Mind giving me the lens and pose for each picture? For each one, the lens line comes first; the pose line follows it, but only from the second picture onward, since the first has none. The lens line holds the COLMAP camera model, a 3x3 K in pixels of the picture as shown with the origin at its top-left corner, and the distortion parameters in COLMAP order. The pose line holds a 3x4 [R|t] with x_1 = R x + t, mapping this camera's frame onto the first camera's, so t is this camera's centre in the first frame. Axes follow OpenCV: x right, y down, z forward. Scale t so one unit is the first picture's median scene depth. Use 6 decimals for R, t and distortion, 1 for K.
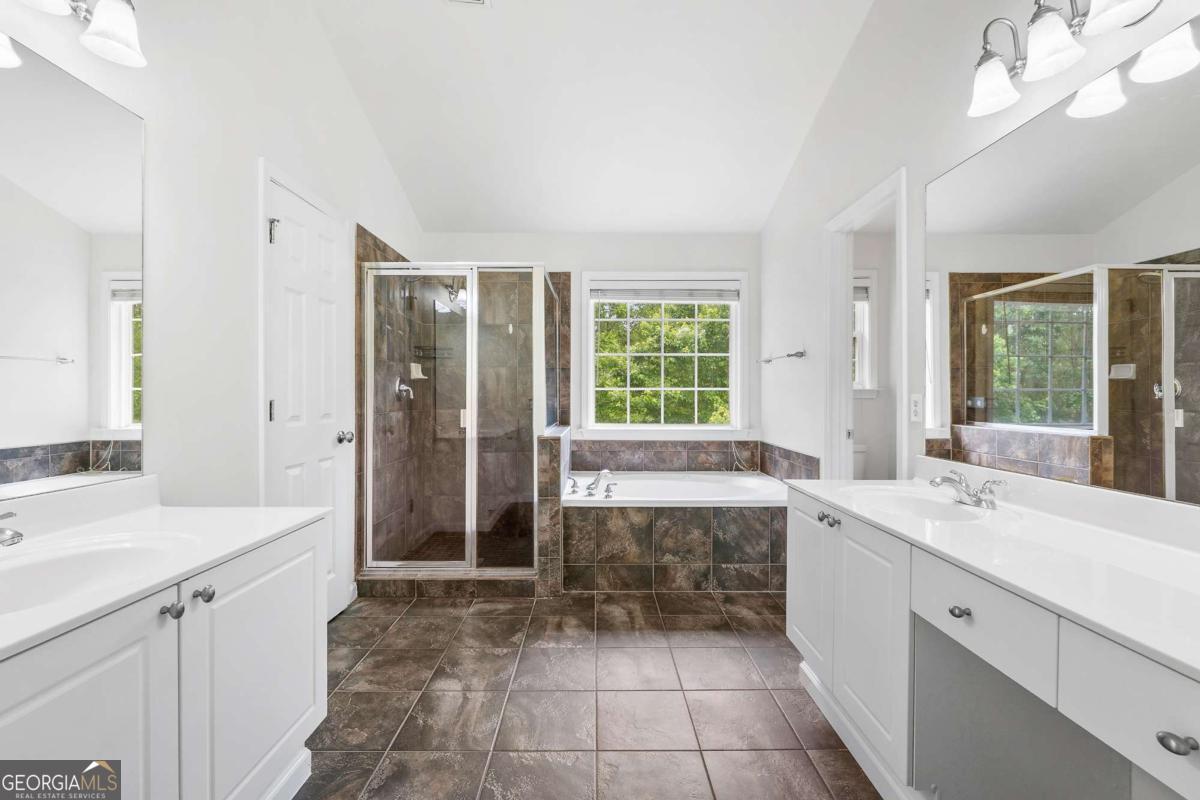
lens RADIAL K [[513.6, 0, 599.5], [0, 513.6, 404.2], [0, 0, 1]] dist [-0.006410, -0.000041]
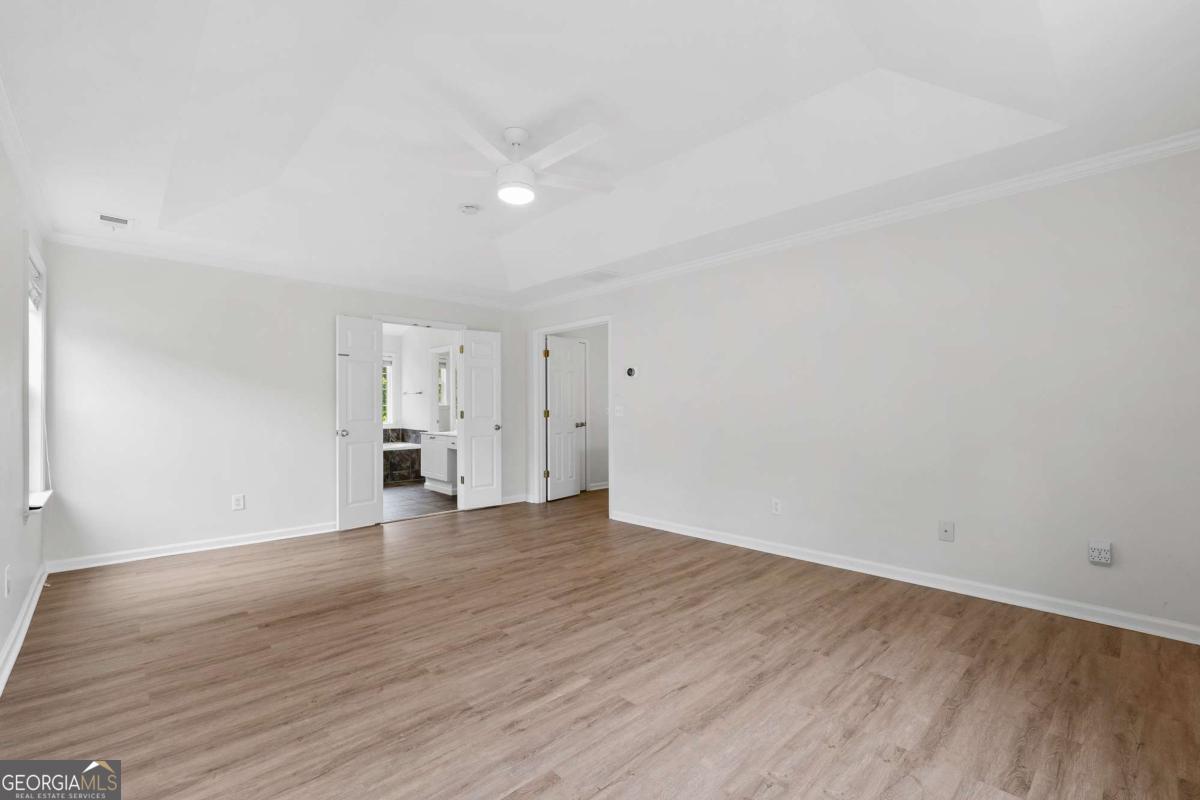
lens RADIAL K [[517.8, 0, 597.0], [0, 517.8, 408.7], [0, 0, 1]] dist [-0.006976, 0.000003]
pose [[0.735701, -0.001813, 0.677304, -0.802011], [0.013494, 0.999837, -0.011981, 0.032443], [-0.677172, 0.017954, 0.735606, -1.696805]]
